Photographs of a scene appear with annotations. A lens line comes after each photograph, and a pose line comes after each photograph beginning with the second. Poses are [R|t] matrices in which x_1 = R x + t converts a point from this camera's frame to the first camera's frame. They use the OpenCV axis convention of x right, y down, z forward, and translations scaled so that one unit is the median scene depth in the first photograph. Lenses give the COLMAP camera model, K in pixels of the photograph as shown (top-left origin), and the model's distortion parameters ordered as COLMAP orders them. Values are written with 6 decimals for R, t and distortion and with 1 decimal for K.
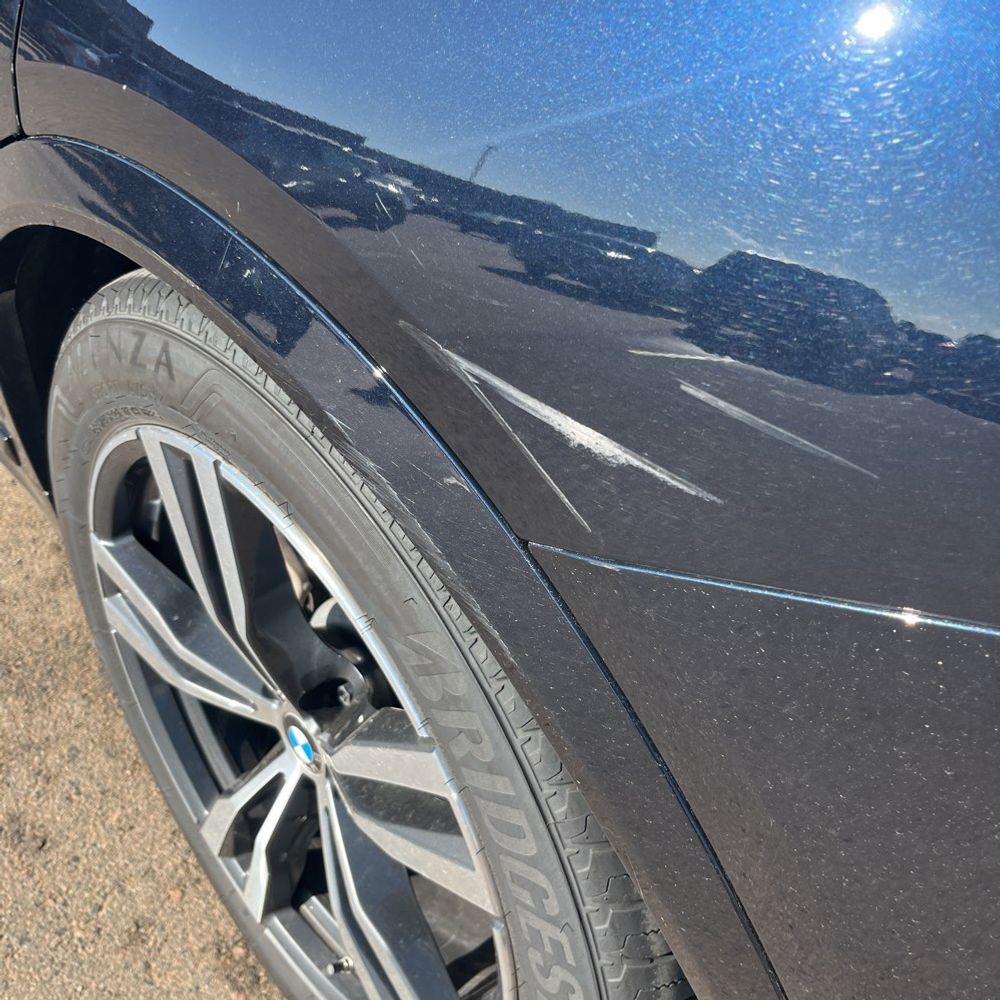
lens RADIAL K [[1006.0, 0, 491.7], [0, 1006.0, 504.9], [0, 0, 1]] dist [0.022221, 0.000000]
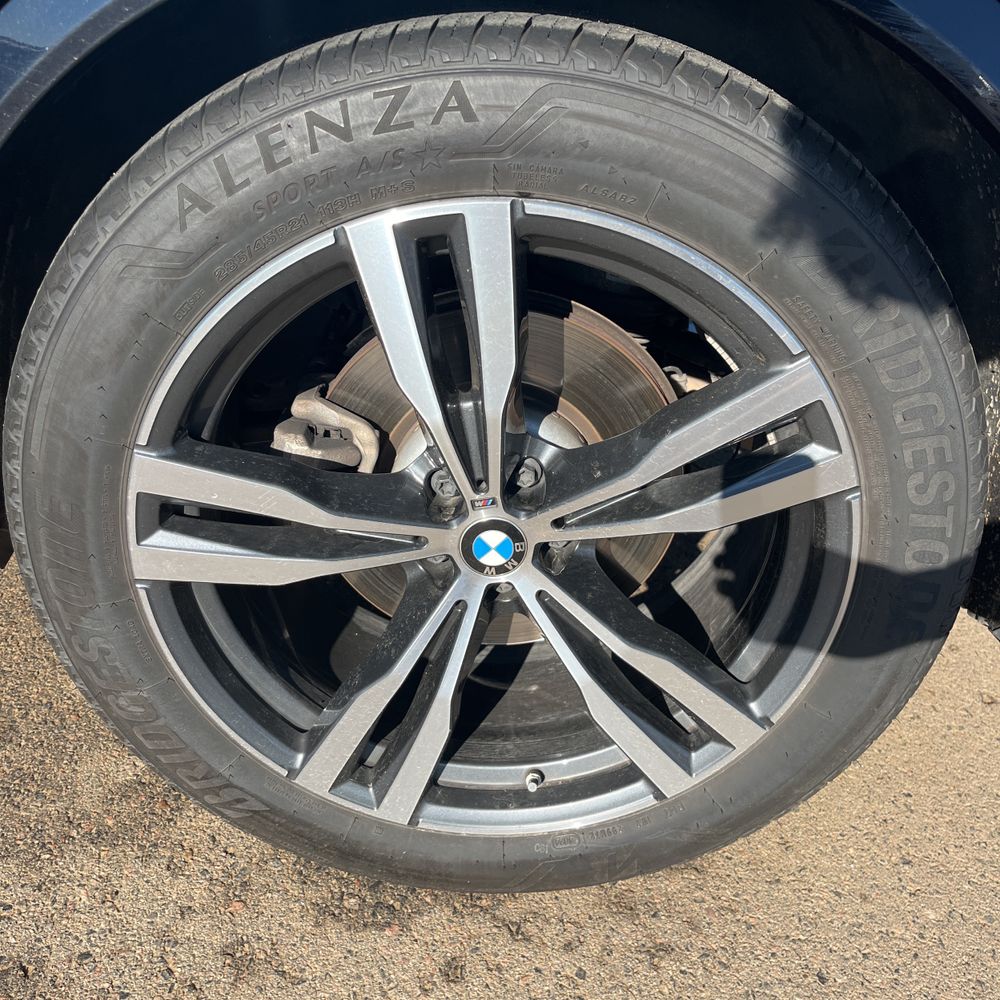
lens RADIAL K [[1006.0, 0, 494.4], [0, 1006.0, 503.0], [0, 0, 1]] dist [0.022221, 0.000000]
pose [[0.695352, -0.309440, 0.648639, -0.723737], [0.356024, 0.932343, 0.063121, 0.117050], [-0.624286, 0.187039, 0.758474, 0.208019]]
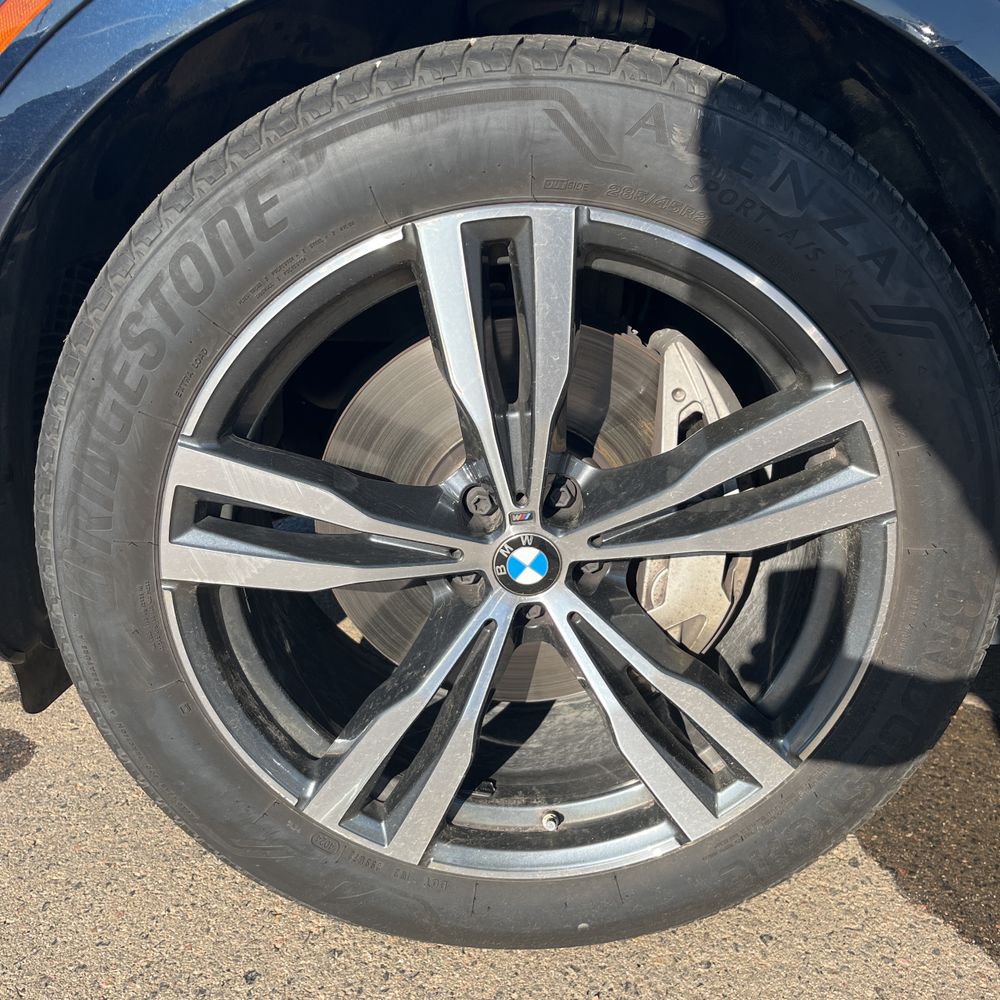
lens RADIAL K [[1006.0, 0, 502.5], [0, 1006.0, 504.0], [0, 0, 1]] dist [0.022221, 0.000000]
pose [[0.668568, -0.192450, 0.718317, -0.798047], [0.315103, 0.948247, -0.039227, 0.184760], [-0.673593, 0.252570, 0.694609, 0.276915]]
